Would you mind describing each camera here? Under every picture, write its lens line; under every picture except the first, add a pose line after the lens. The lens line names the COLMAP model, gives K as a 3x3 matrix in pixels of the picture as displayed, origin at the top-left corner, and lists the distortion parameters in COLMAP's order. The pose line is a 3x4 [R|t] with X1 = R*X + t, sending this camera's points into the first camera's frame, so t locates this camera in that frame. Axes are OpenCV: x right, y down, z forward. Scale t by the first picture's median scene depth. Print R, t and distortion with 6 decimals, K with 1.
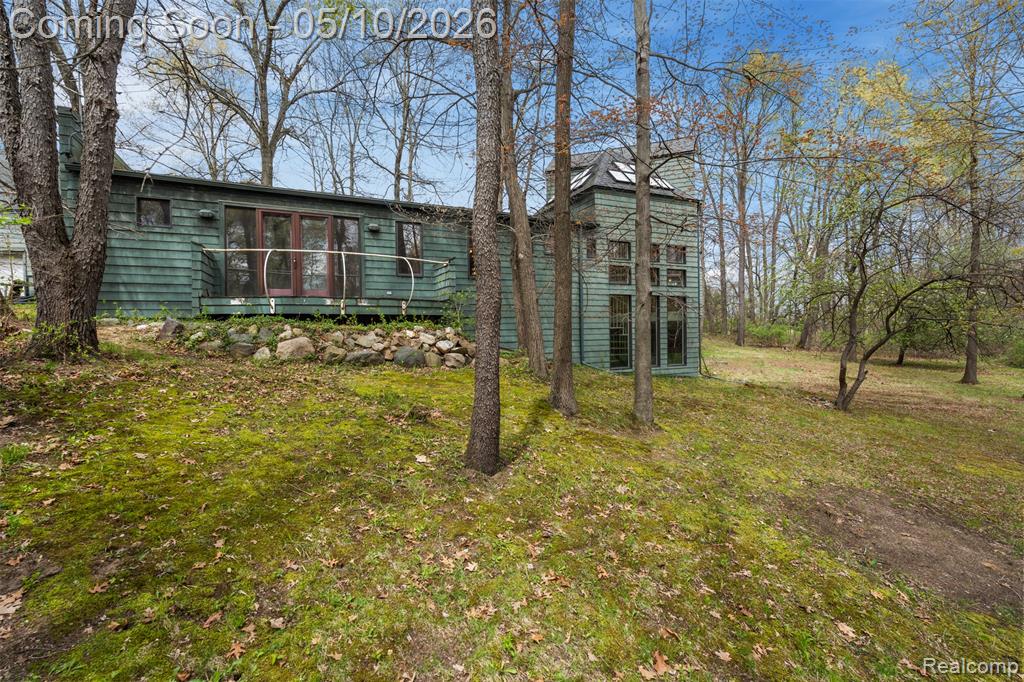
lens RADIAL K [[455.3, 0, 514.8], [0, 455.3, 343.4], [0, 0, 1]] dist [-0.002129, -0.000156]
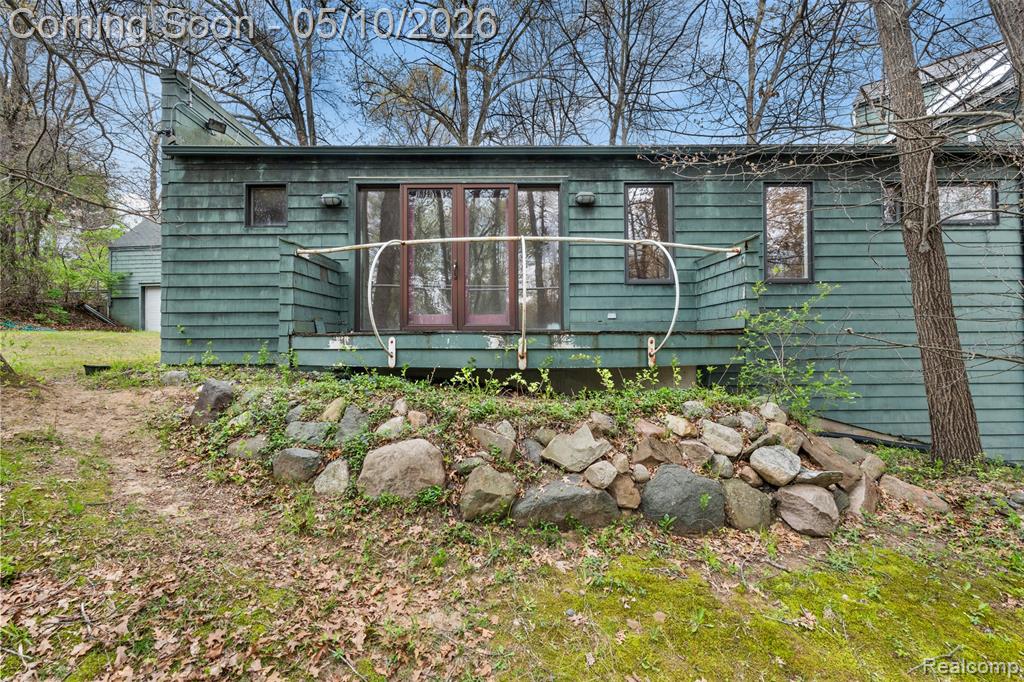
lens RADIAL K [[455.3, 0, 514.8], [0, 455.3, 343.4], [0, 0, 1]] dist [-0.002129, -0.000156]
pose [[0.906581, 0.004088, -0.422013, -0.190869], [-0.015727, 0.999586, -0.024102, -0.079100], [0.421740, 0.028487, 0.906269, 0.580534]]
